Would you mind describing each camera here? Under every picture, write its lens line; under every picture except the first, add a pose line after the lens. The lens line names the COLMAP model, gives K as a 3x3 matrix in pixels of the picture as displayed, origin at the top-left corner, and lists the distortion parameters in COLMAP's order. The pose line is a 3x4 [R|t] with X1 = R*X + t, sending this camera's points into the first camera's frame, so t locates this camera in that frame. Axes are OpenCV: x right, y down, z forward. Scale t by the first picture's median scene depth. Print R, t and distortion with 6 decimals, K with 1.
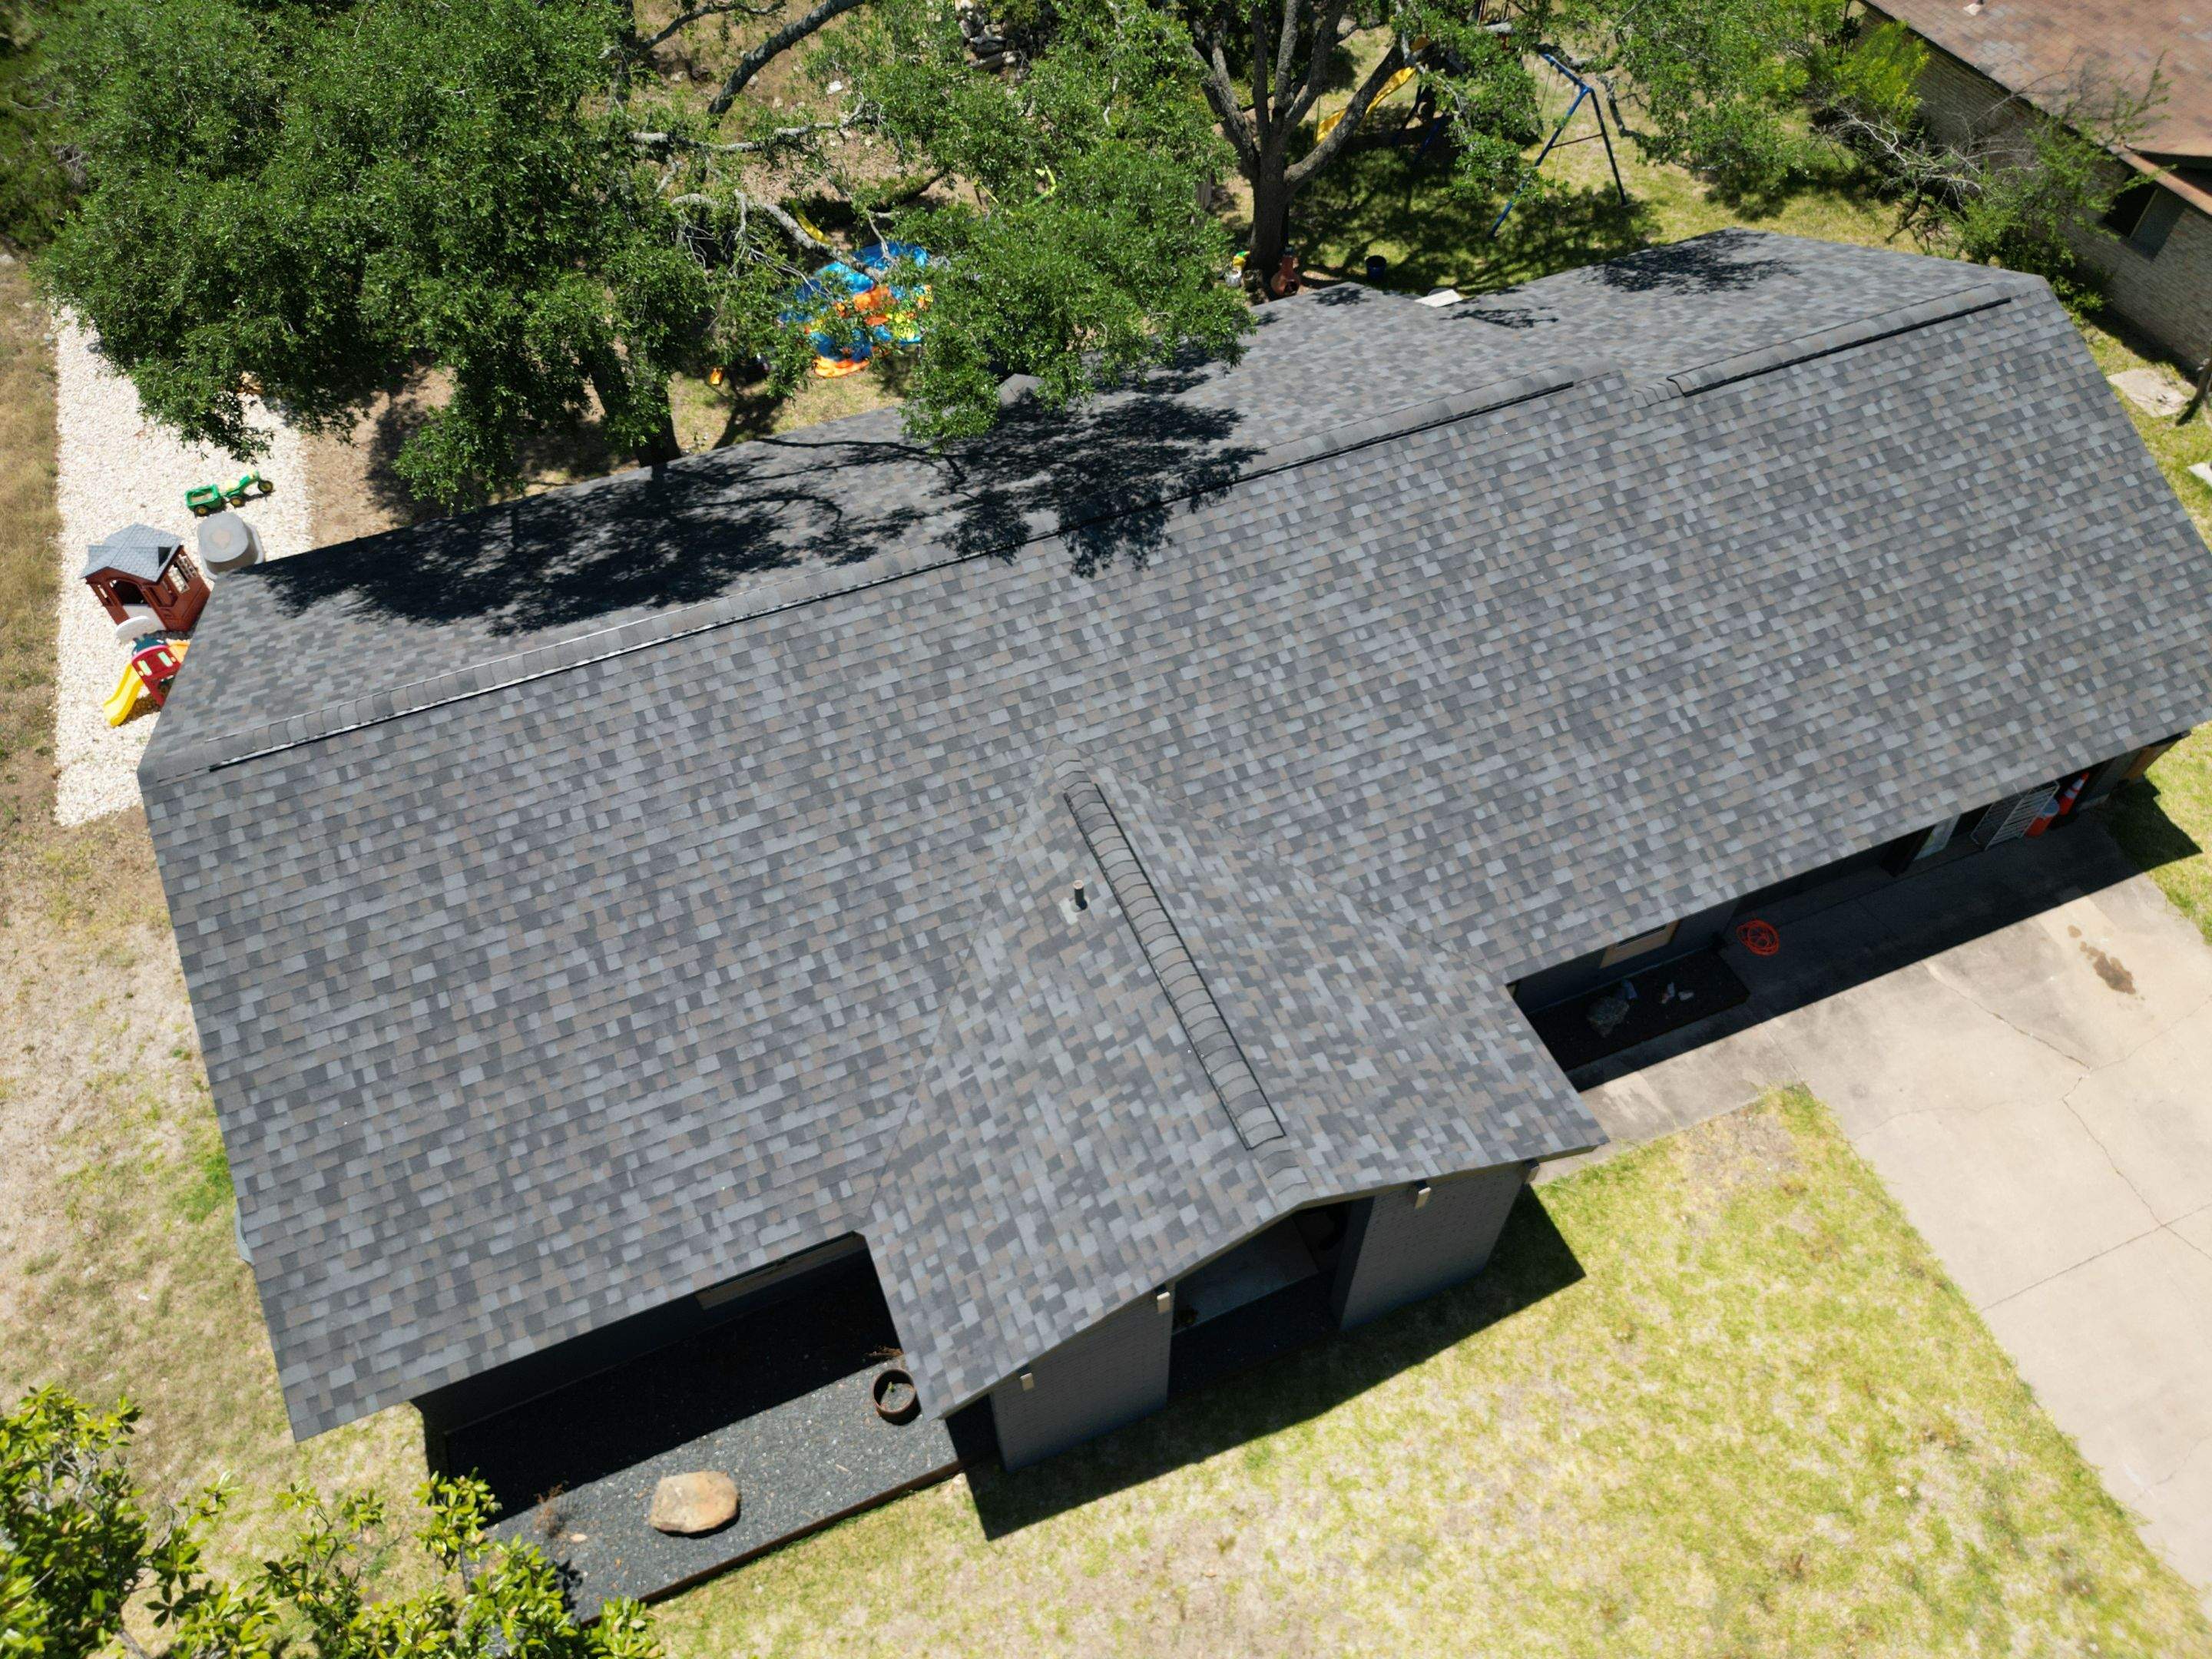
lens RADIAL K [[1559.8, 0, 1101.2], [0, 1559.8, 830.1], [0, 0, 1]] dist [0.059224, -0.061341]
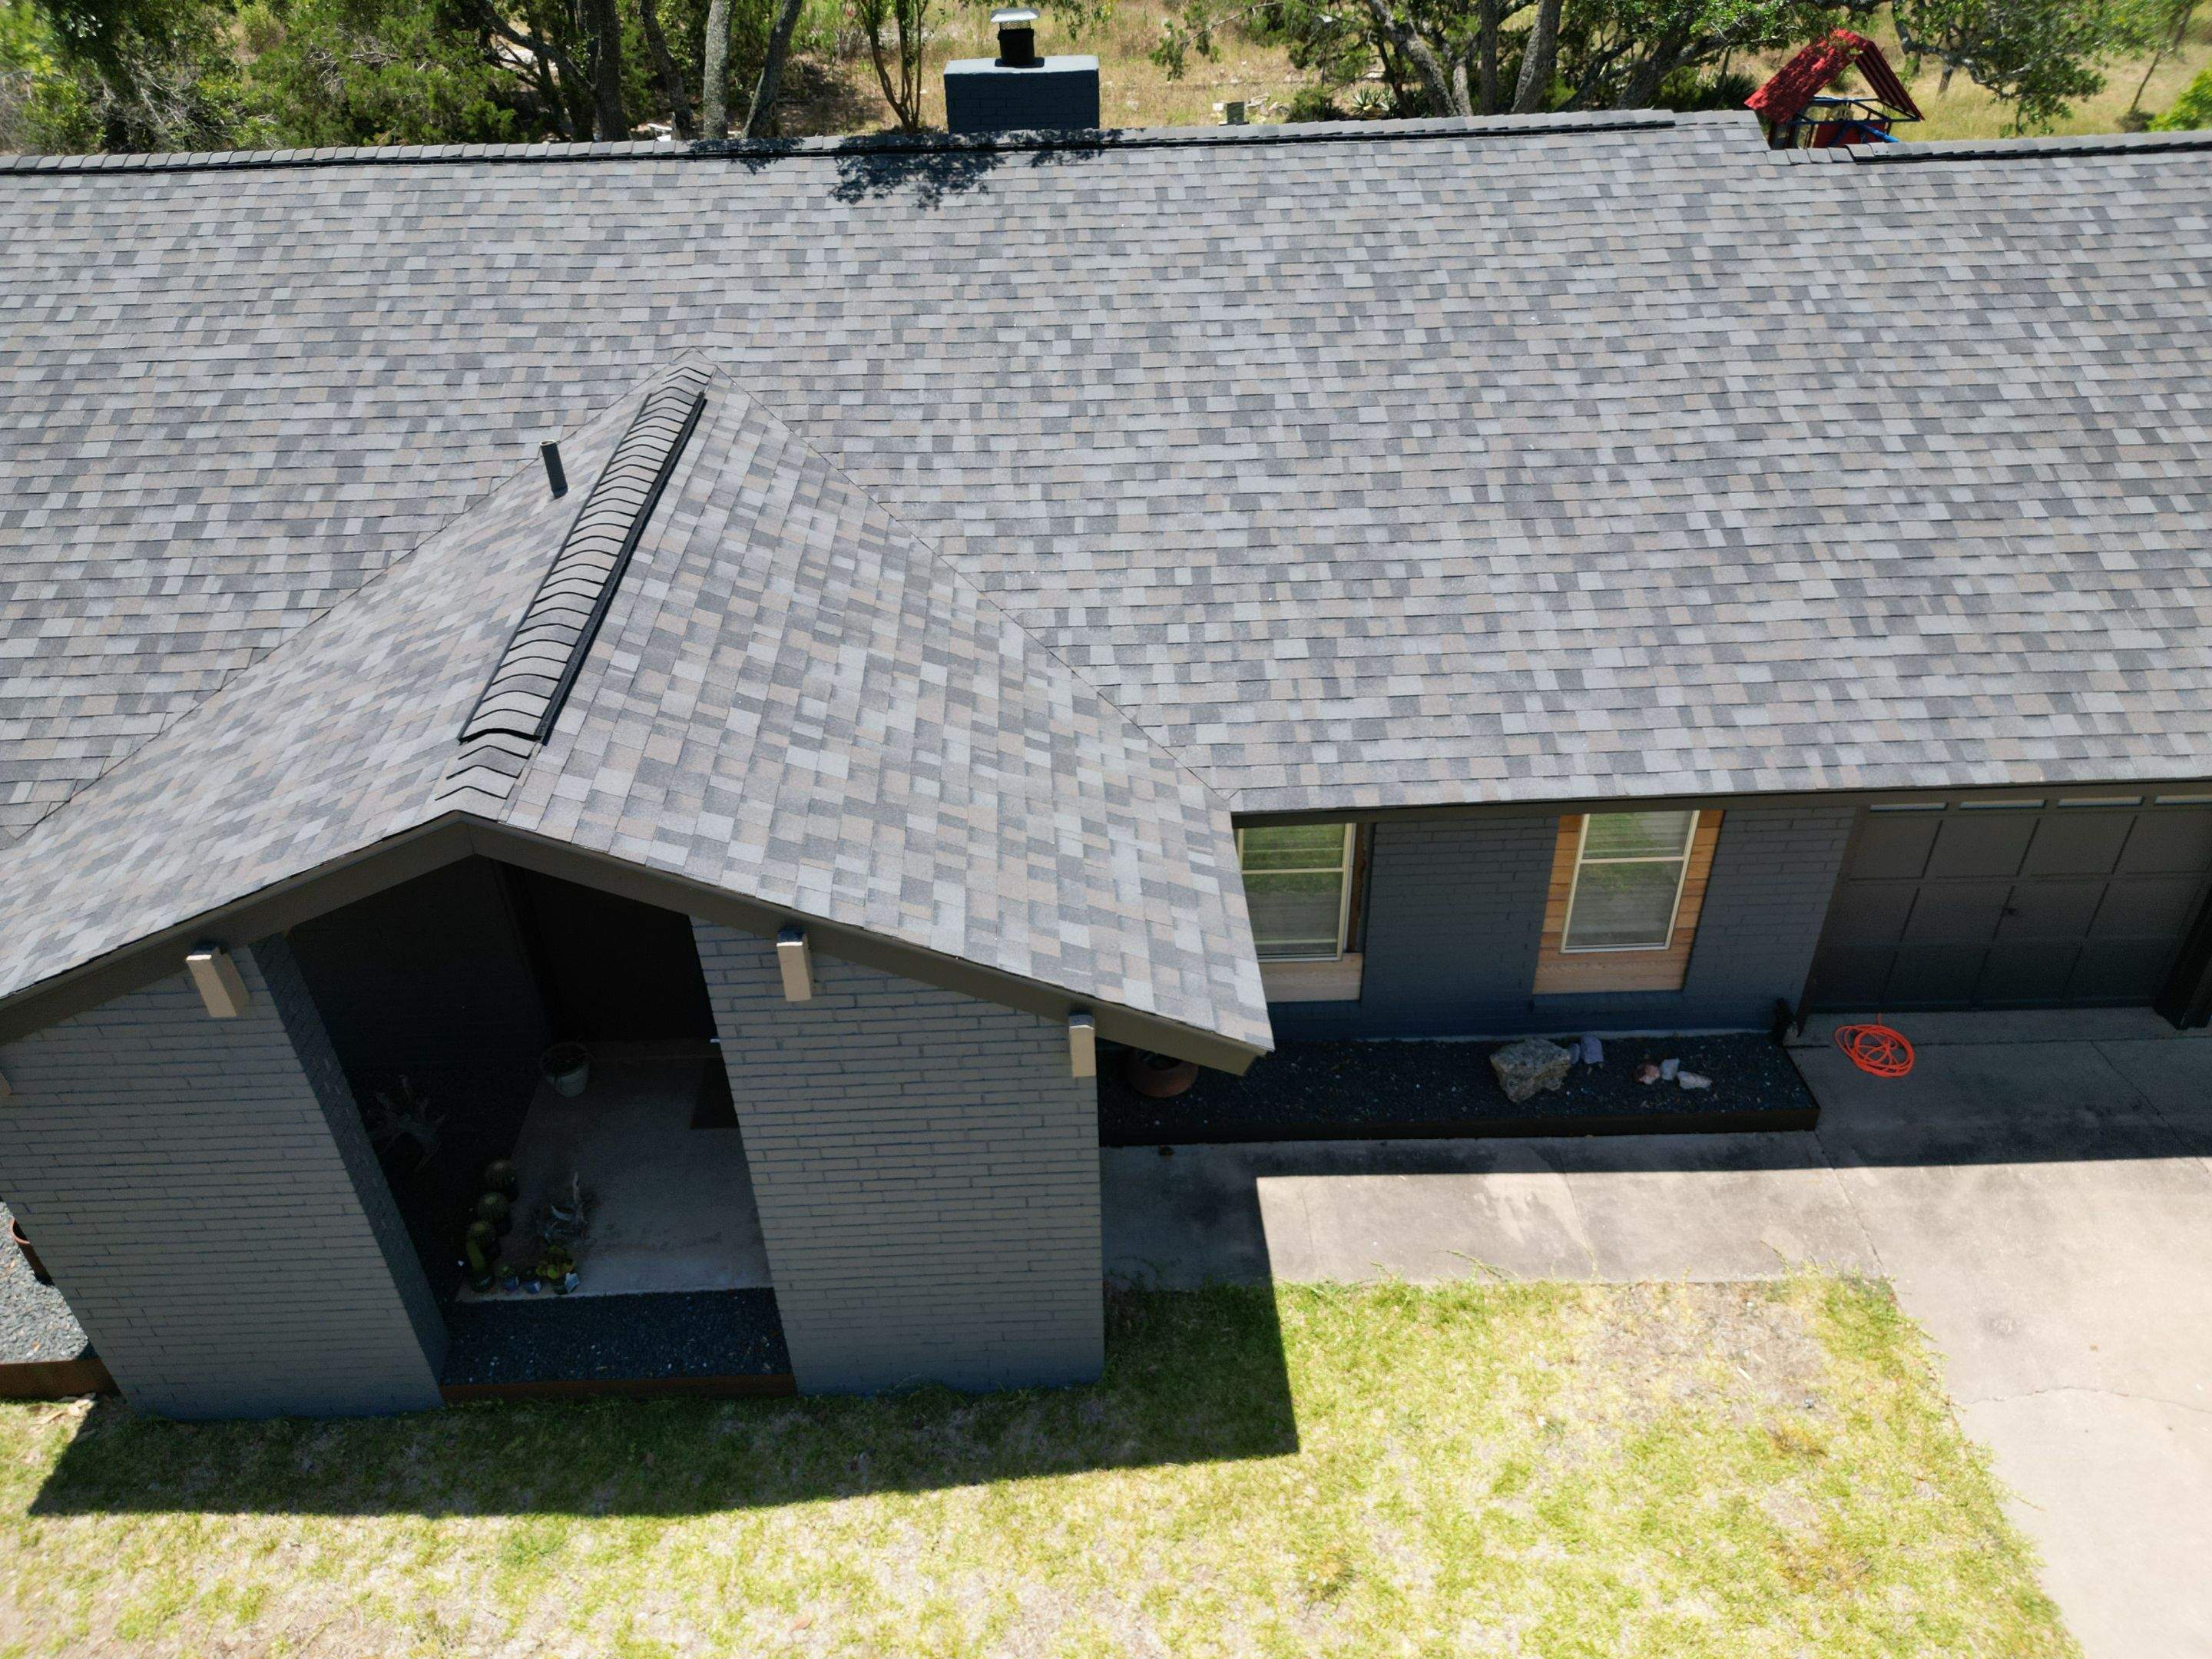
lens RADIAL K [[1559.8, 0, 1101.2], [0, 1559.8, 830.1], [0, 0, 1]] dist [0.059224, -0.061341]
pose [[0.932857, 0.198683, -0.300504, 0.355096], [-0.276274, 0.929897, -0.242825, 0.233797], [0.231193, 0.309542, 0.922352, 0.449957]]
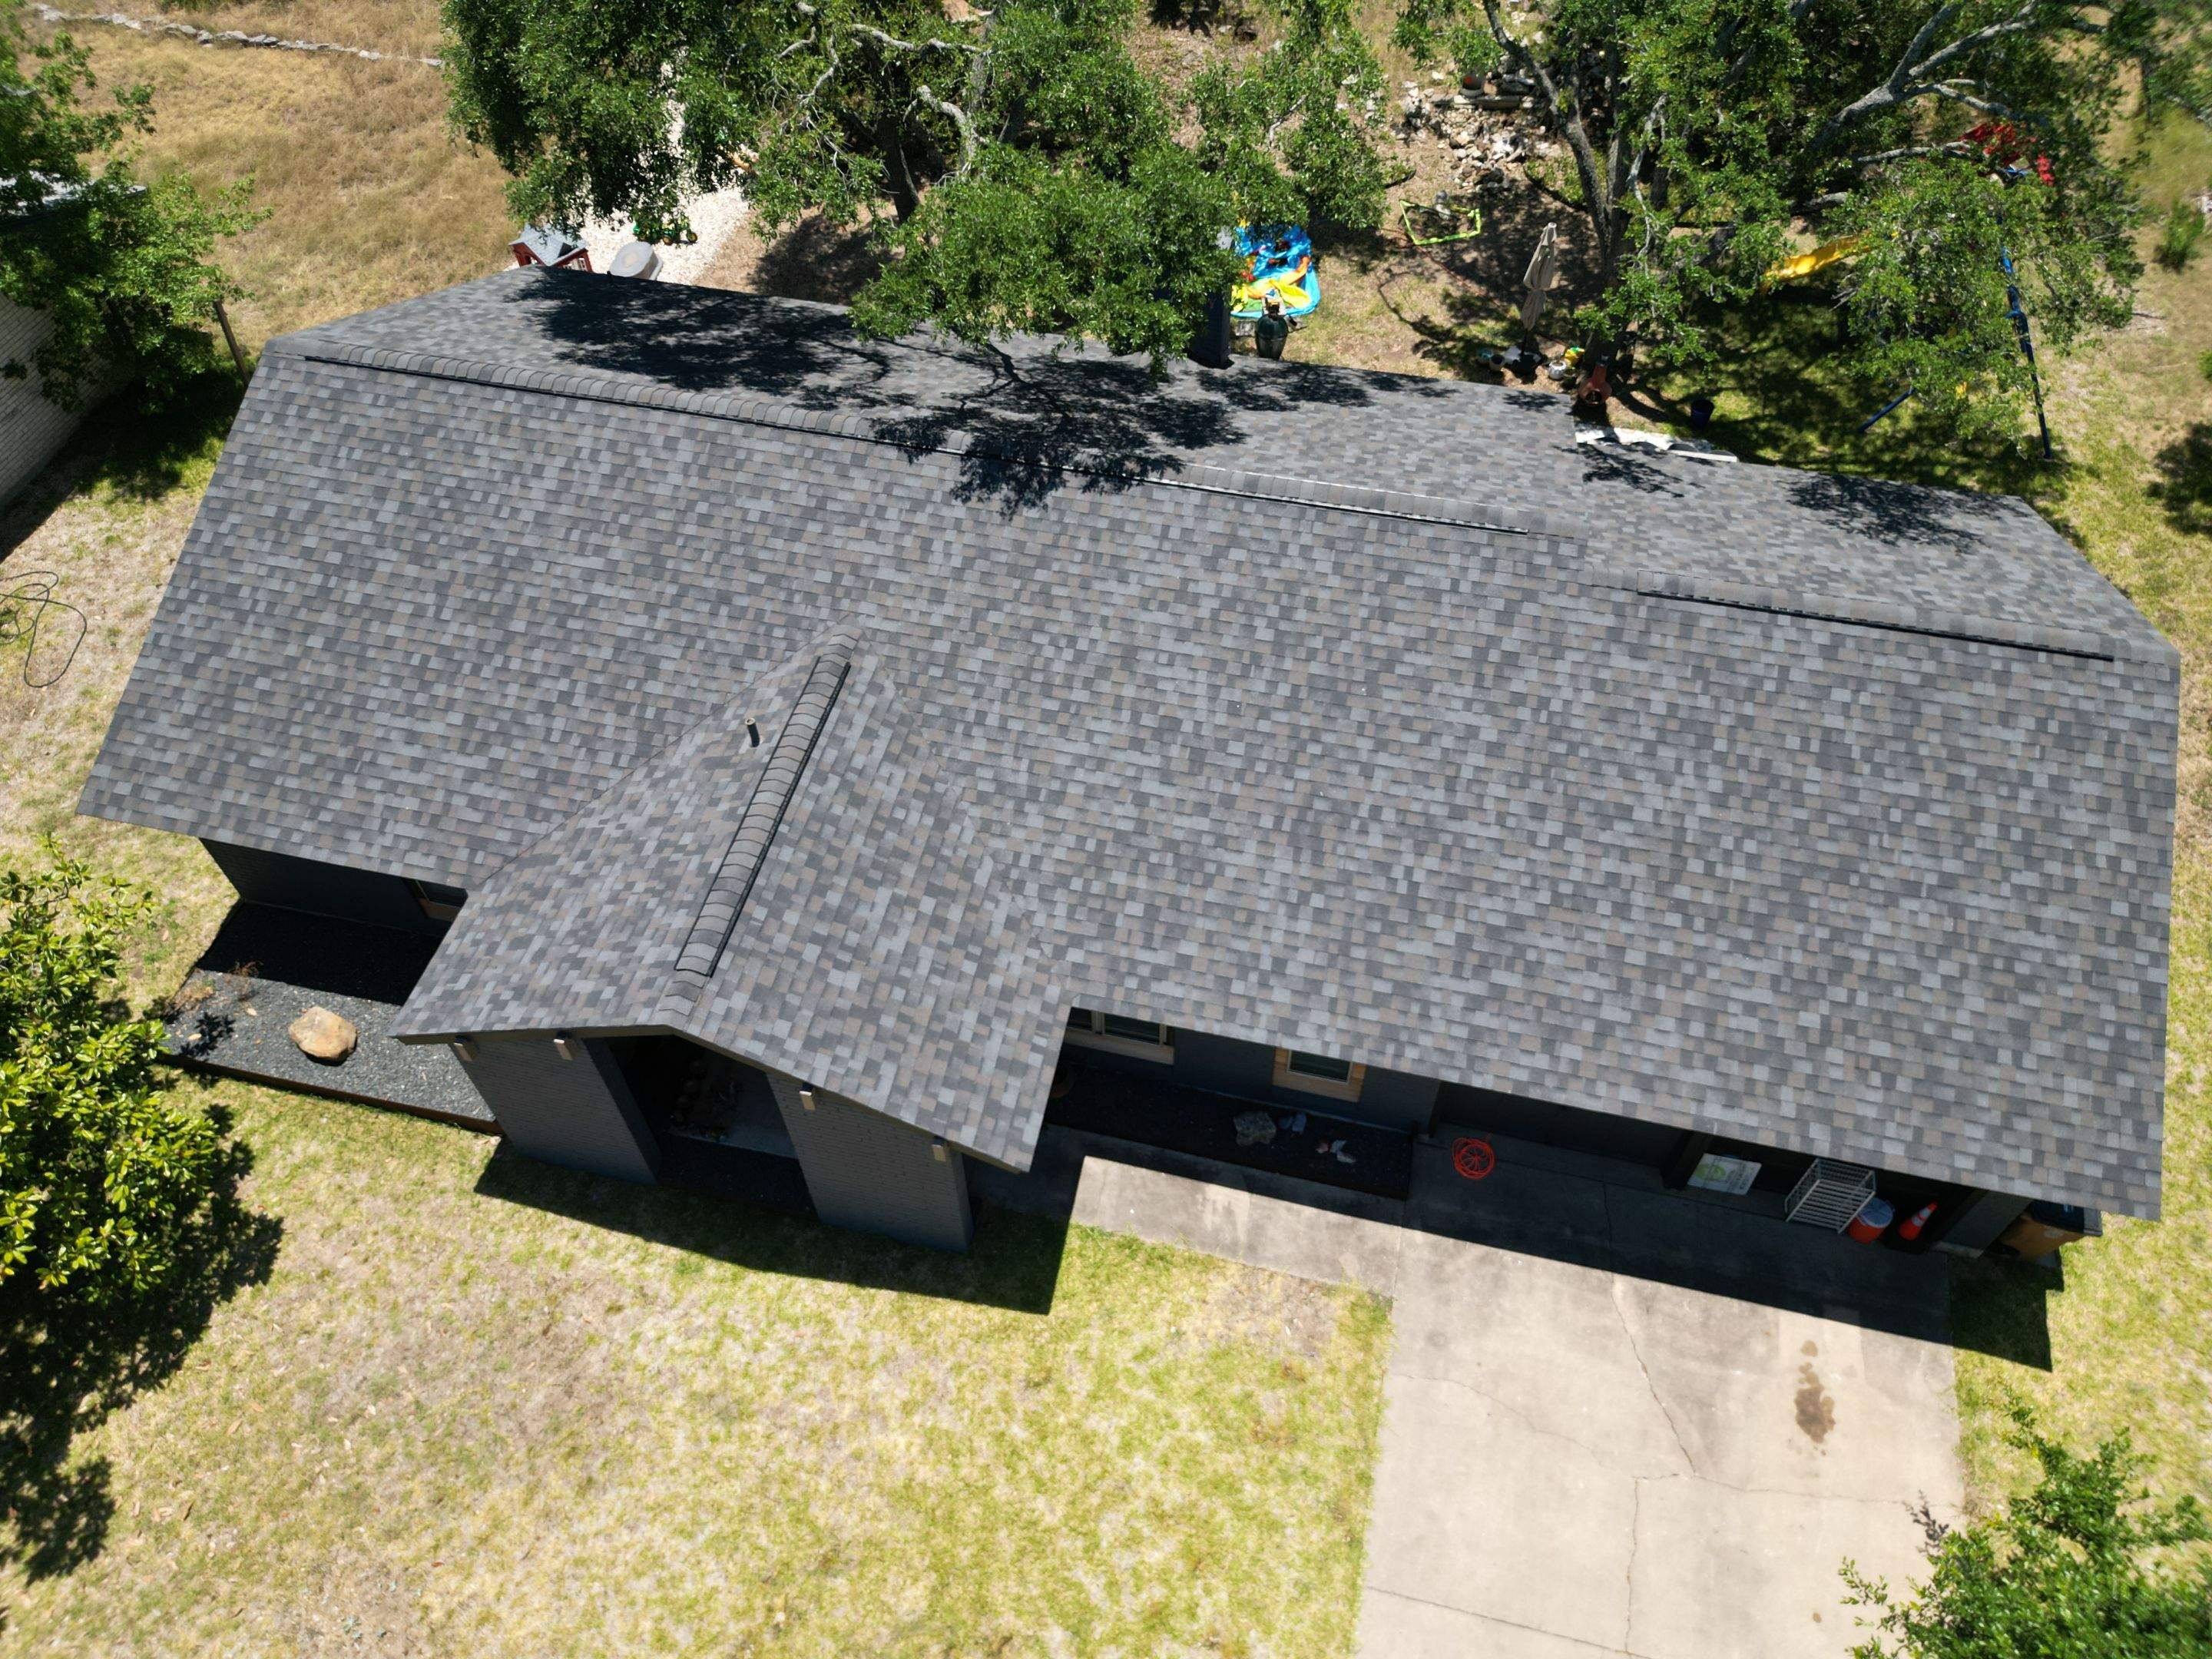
lens RADIAL K [[1558.2, 0, 1099.7], [0, 1558.2, 830.6], [0, 0, 1]] dist [0.071584, -0.081807]
pose [[0.812438, 0.457183, -0.361840, 0.548967], [-0.457622, 0.884565, 0.090146, -0.097153], [0.361284, 0.092348, 0.927872, 0.044095]]
